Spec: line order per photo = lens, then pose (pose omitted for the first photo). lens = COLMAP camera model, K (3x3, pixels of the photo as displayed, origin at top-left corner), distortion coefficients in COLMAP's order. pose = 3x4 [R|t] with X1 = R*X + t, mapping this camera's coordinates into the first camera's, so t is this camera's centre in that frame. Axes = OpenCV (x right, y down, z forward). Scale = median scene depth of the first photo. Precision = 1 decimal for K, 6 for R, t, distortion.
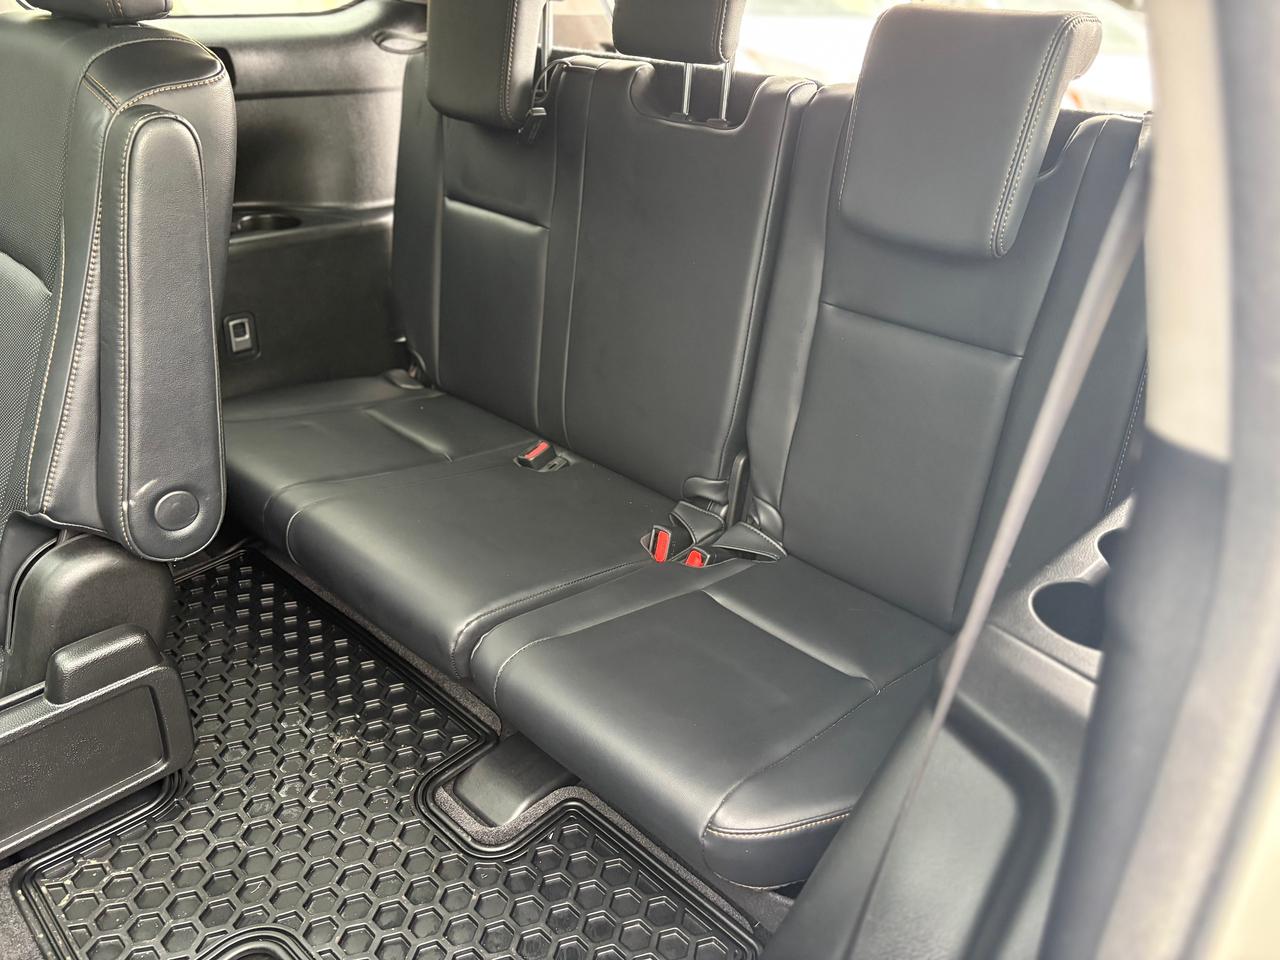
lens RADIAL K [[1012.1, 0, 640.0], [0, 1012.1, 480.0], [0, 0, 1]] dist [0.069002, -0.076688]
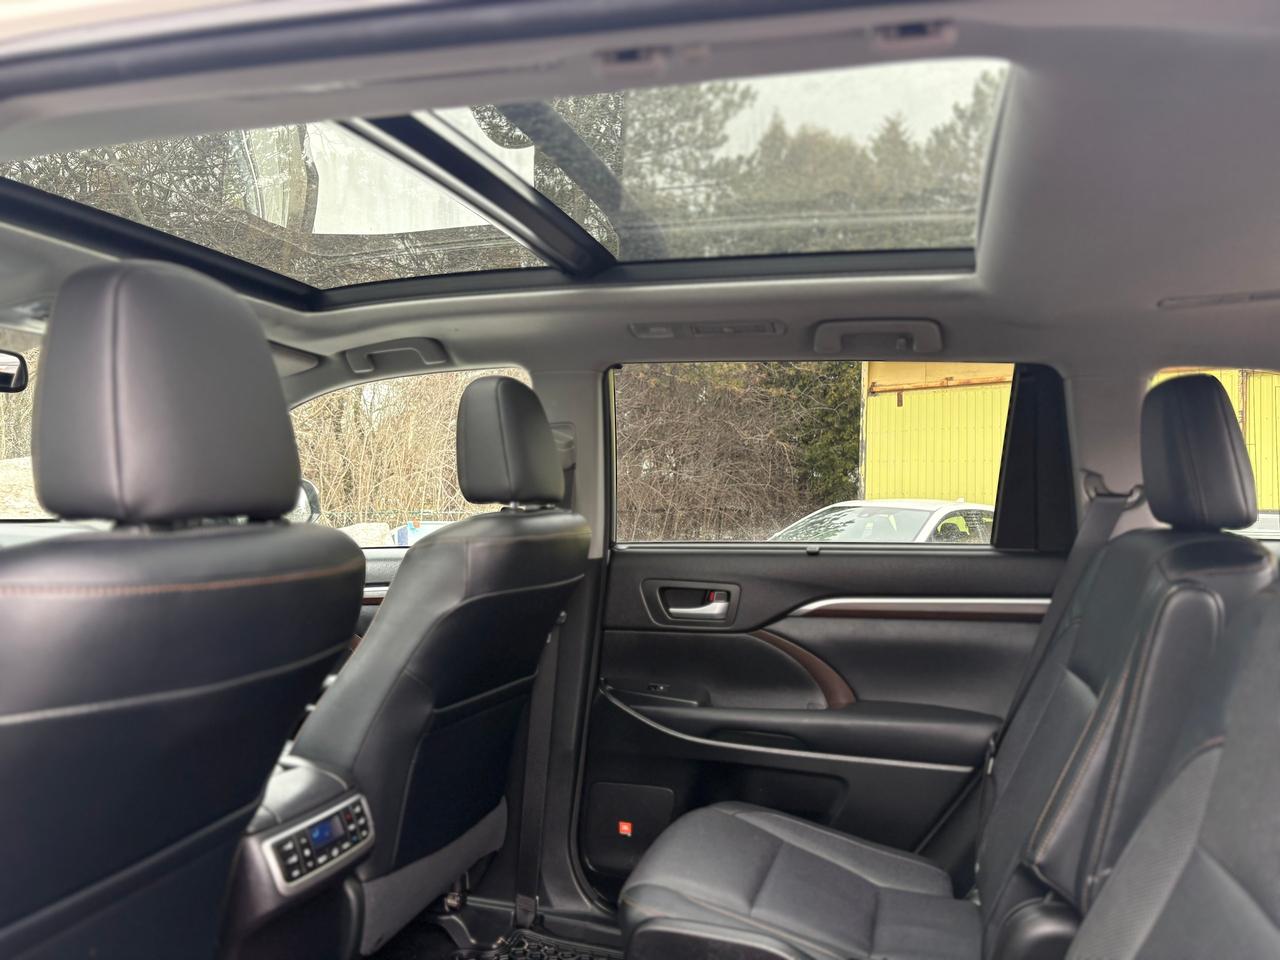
lens RADIAL K [[1012.1, 0, 640.0], [0, 1012.1, 480.0], [0, 0, 1]] dist [0.069002, -0.076688]
pose [[0.482782, -0.016436, -0.875586, 0.311340], [-0.416398, 0.875263, -0.246024, 0.132237], [0.770412, 0.483368, 0.415717, -0.144782]]
